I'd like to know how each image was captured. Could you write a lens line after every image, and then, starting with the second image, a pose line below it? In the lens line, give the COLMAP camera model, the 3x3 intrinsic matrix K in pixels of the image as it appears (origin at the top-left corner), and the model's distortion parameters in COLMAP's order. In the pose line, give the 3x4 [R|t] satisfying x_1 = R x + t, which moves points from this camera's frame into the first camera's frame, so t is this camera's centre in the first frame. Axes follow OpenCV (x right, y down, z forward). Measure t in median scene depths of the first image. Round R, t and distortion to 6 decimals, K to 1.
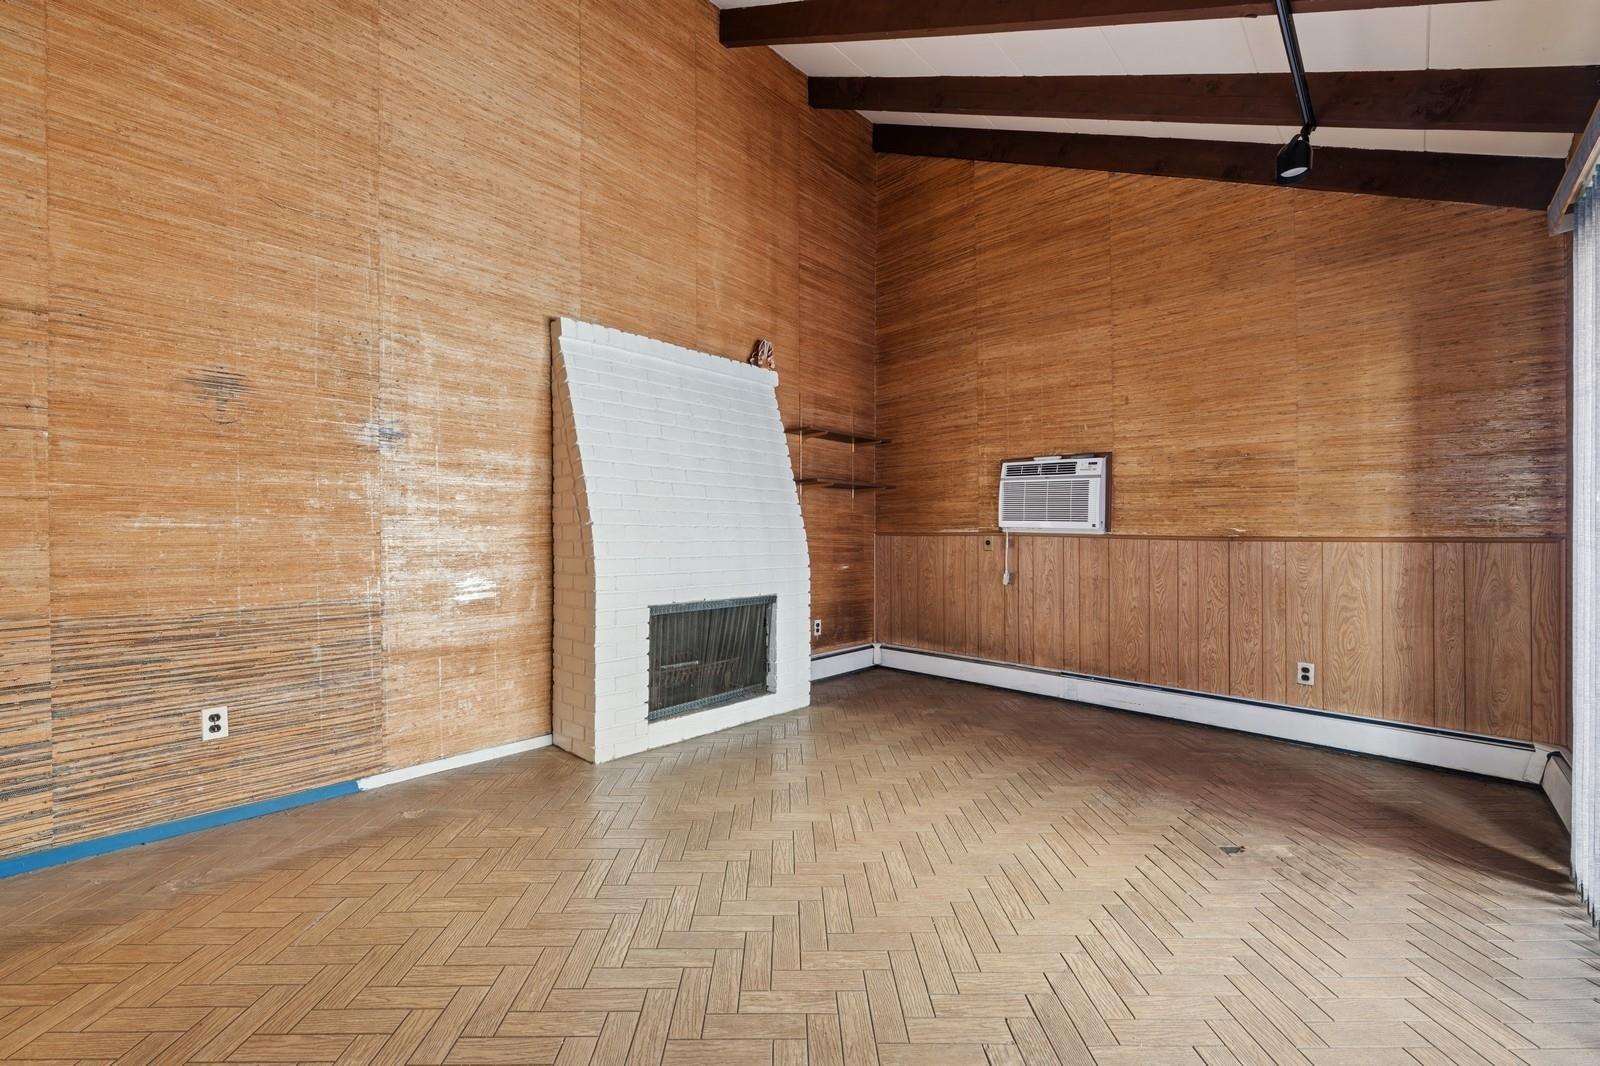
lens RADIAL K [[643.9, 0, 835.3], [0, 643.9, 530.6], [0, 0, 1]] dist [0.000823, 0.000198]
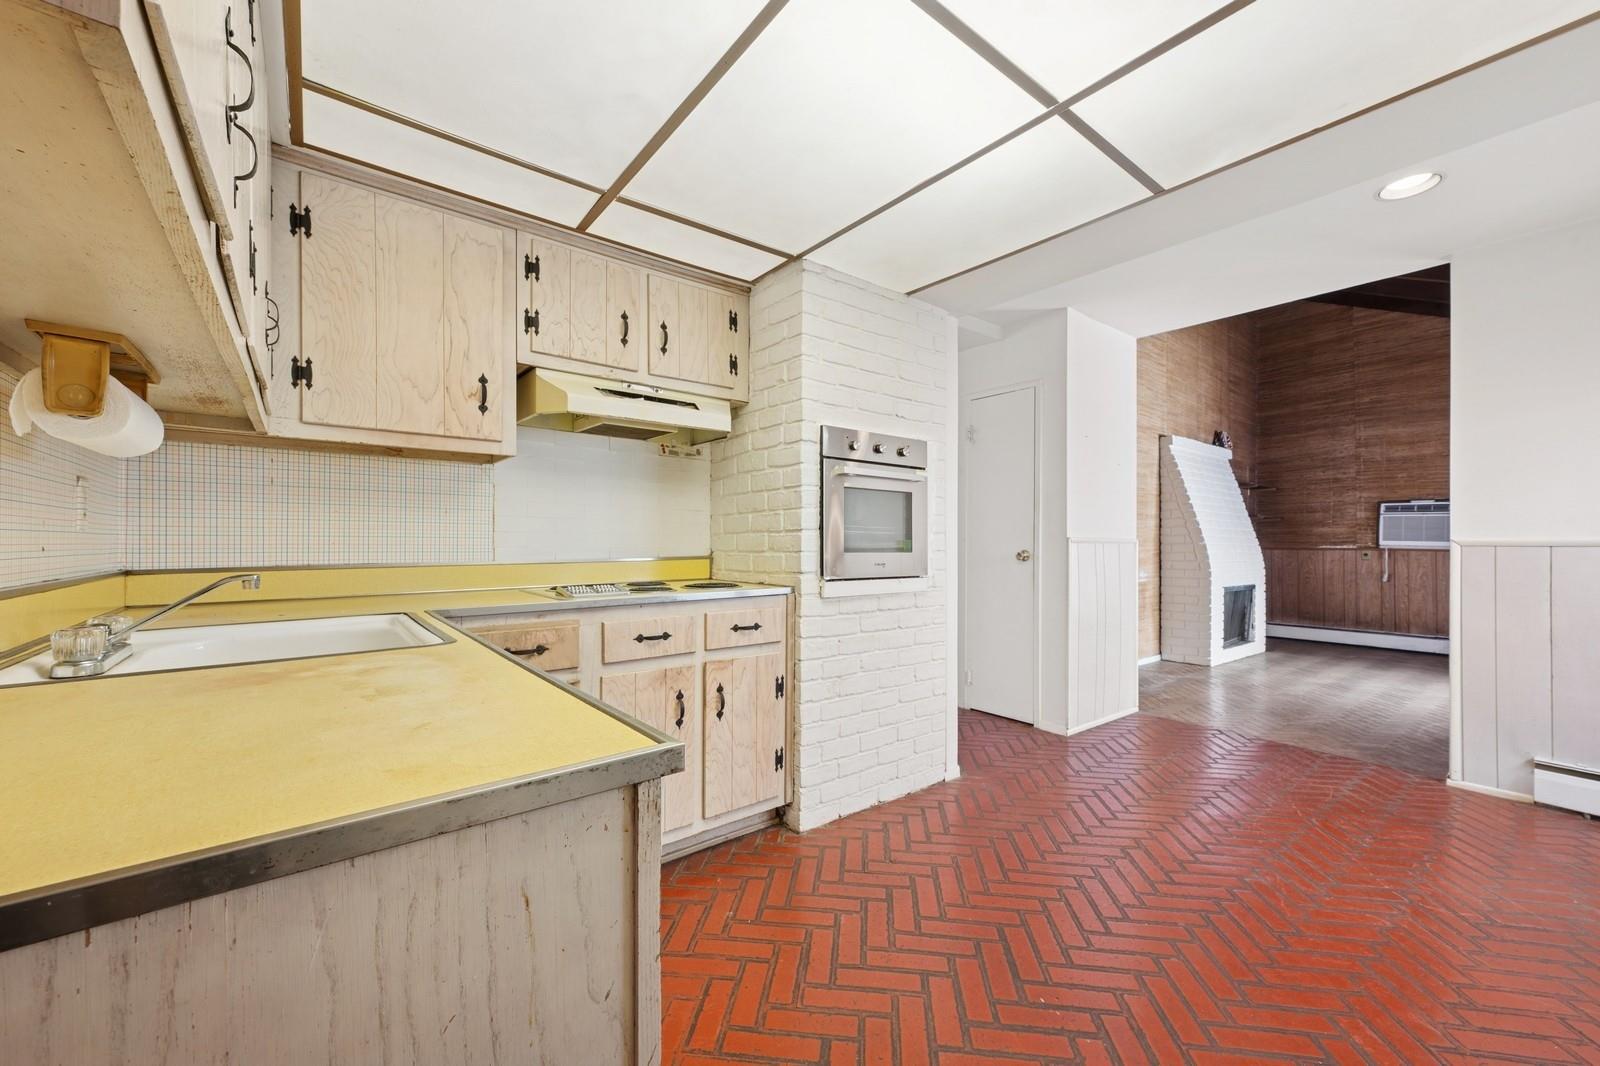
lens RADIAL K [[643.9, 0, 768.7], [0, 643.9, 541.8], [0, 0, 1]] dist [0.000823, 0.000198]
pose [[0.984637, 0.002275, -0.174596, -0.903859], [-0.002492, 0.999996, -0.001023, -0.006949], [0.174593, 0.001442, 0.984640, -0.773992]]
